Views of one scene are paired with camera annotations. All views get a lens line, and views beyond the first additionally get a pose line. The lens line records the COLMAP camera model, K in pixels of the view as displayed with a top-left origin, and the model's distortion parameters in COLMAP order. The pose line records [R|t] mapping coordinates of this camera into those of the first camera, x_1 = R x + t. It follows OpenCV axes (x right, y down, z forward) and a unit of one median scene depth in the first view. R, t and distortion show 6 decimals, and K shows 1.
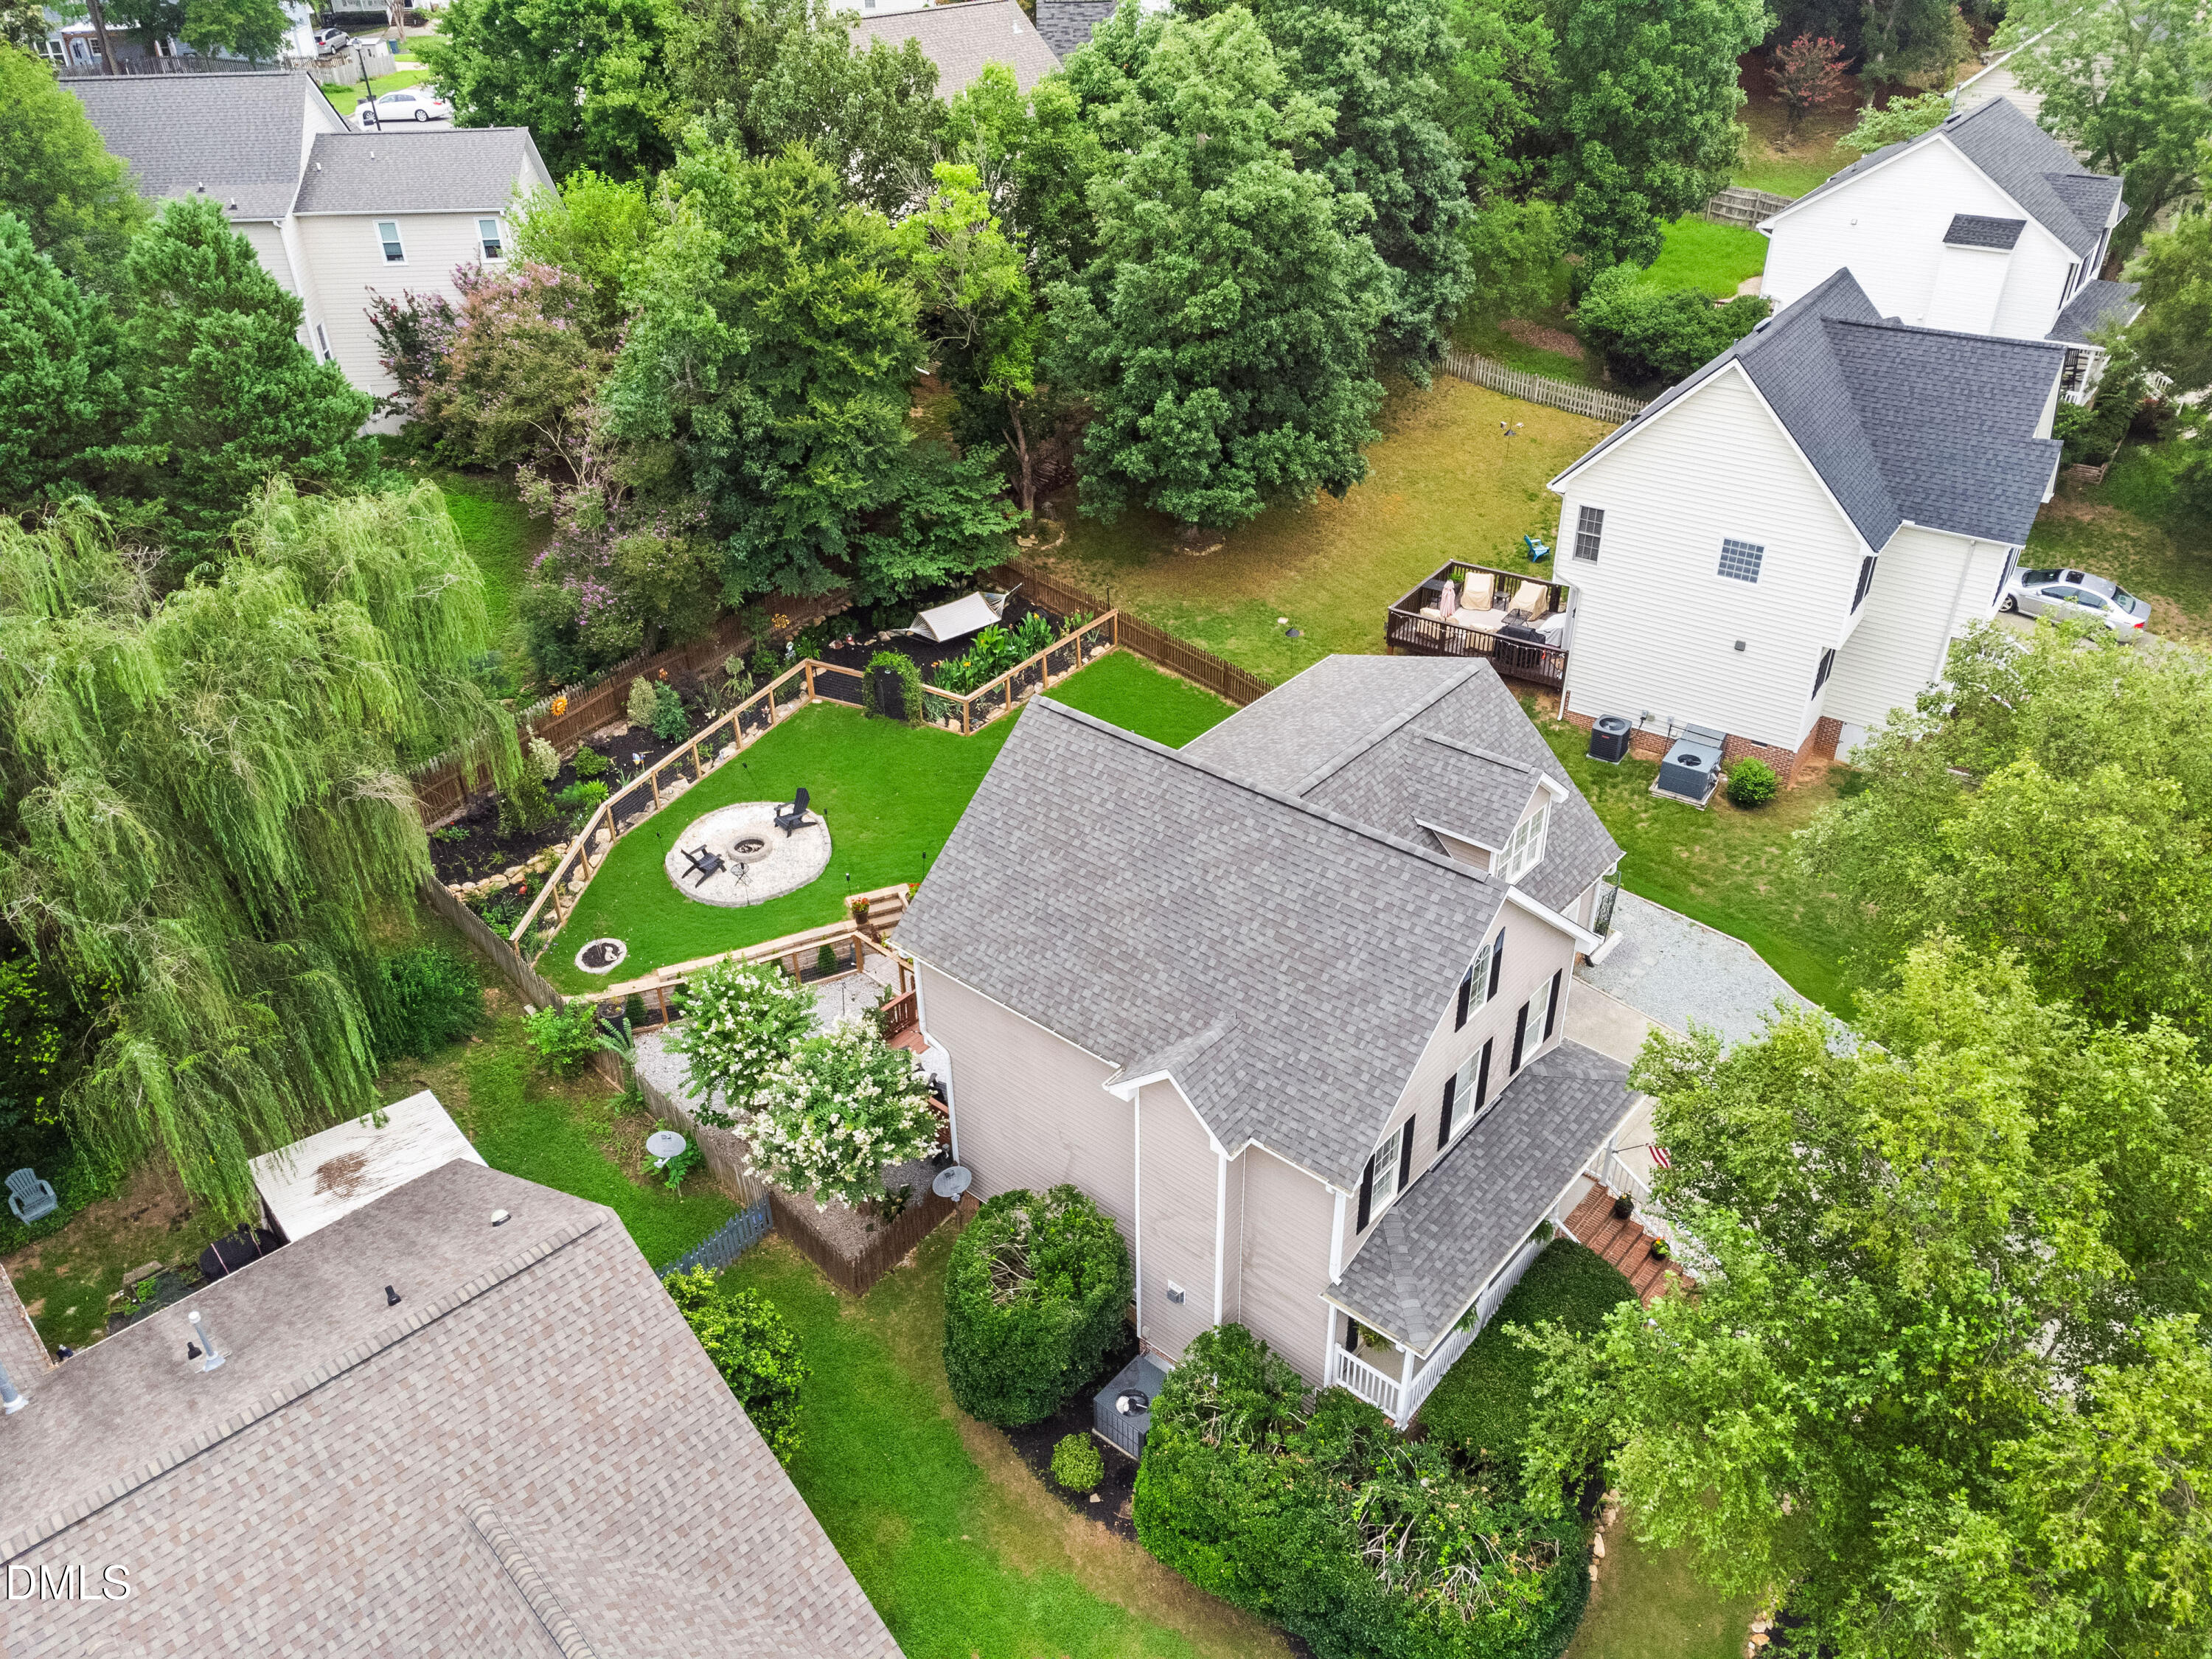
lens RADIAL K [[1667.8, 0, 1120.1], [0, 1667.8, 832.6], [0, 0, 1]] dist [-0.052873, 0.093826]
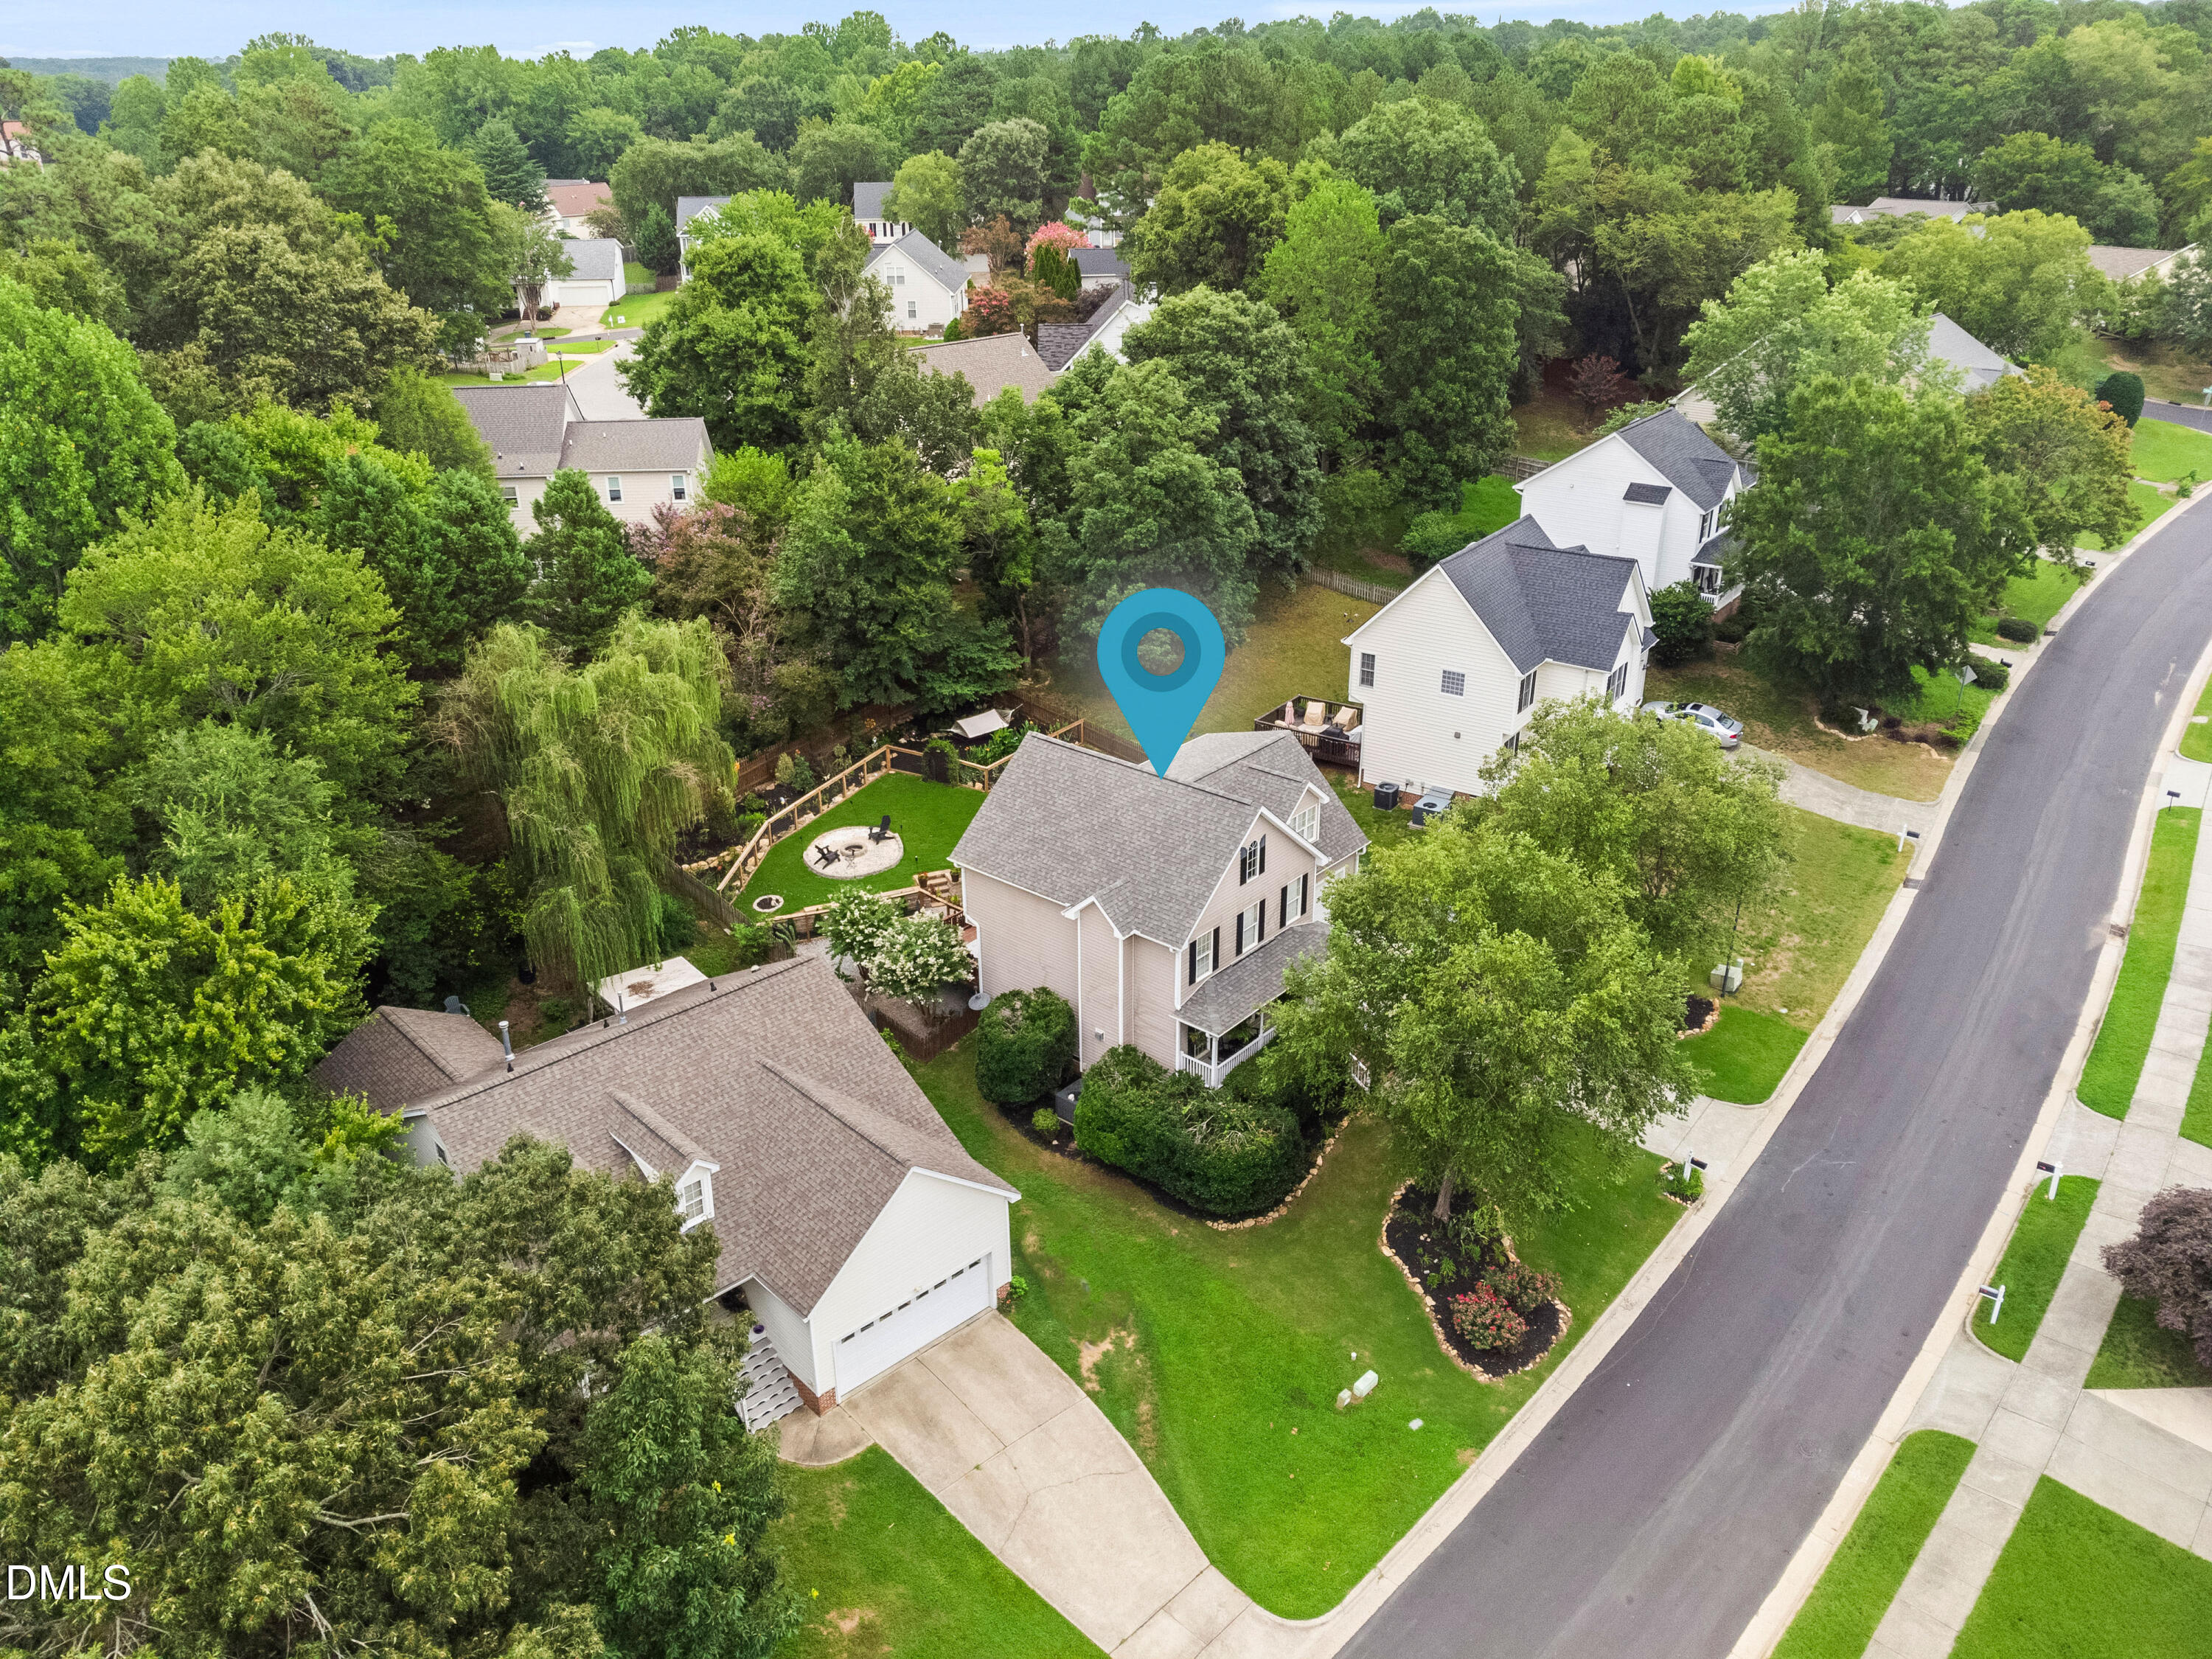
lens RADIAL K [[1620.7, 0, 1106.0], [0, 1620.7, 829.5], [0, 0, 1]] dist [0.010210, 0.008864]
pose [[0.999944, 0.010312, -0.002521, 0.028138], [-0.010557, 0.990817, -0.134796, 0.191055], [0.001108, 0.134815, 0.990870, -0.555897]]
